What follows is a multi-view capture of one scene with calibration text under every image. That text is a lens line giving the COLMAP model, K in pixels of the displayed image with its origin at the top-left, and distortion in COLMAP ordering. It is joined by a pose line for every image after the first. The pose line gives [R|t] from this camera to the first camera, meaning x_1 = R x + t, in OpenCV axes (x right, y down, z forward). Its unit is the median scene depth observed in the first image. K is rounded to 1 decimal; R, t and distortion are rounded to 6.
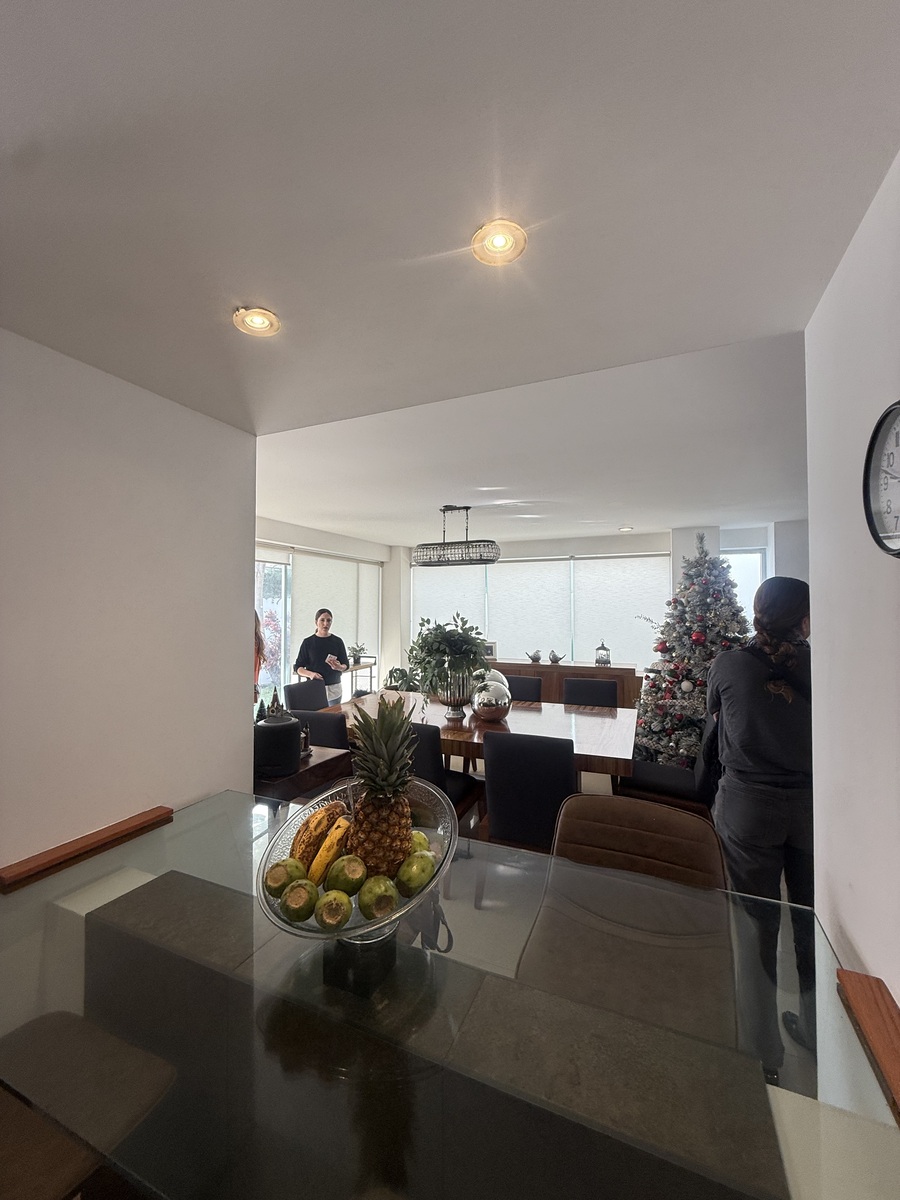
lens RADIAL K [[481.1, 0, 453.4], [0, 481.1, 598.5], [0, 0, 1]] dist [-0.001477, -0.000025]
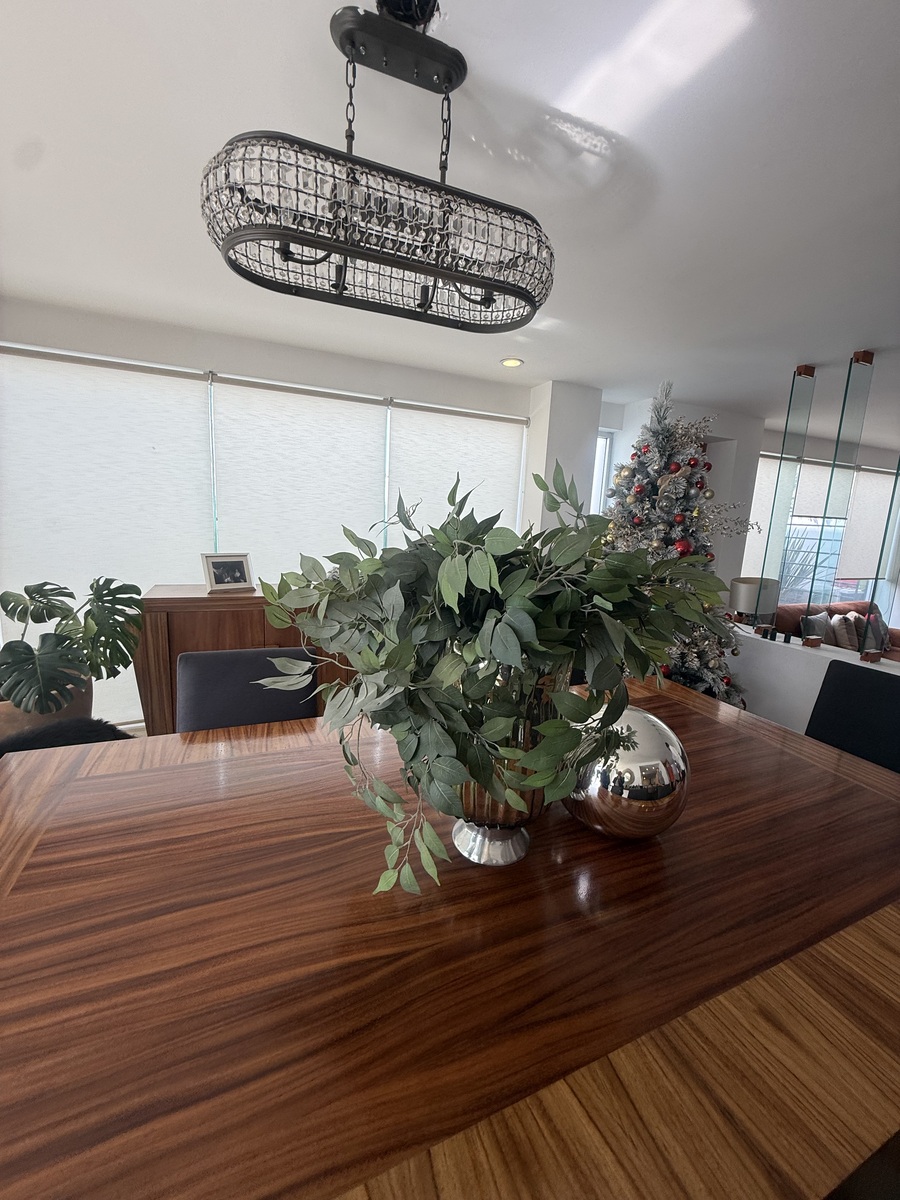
lens RADIAL K [[481.1, 0, 453.4], [0, 481.1, 598.5], [0, 0, 1]] dist [-0.001477, -0.000025]
pose [[0.673522, -0.108565, 0.731151, -0.142203], [-0.066031, 0.976363, 0.205802, 0.020141], [-0.736212, -0.186891, 0.650433, 0.532261]]
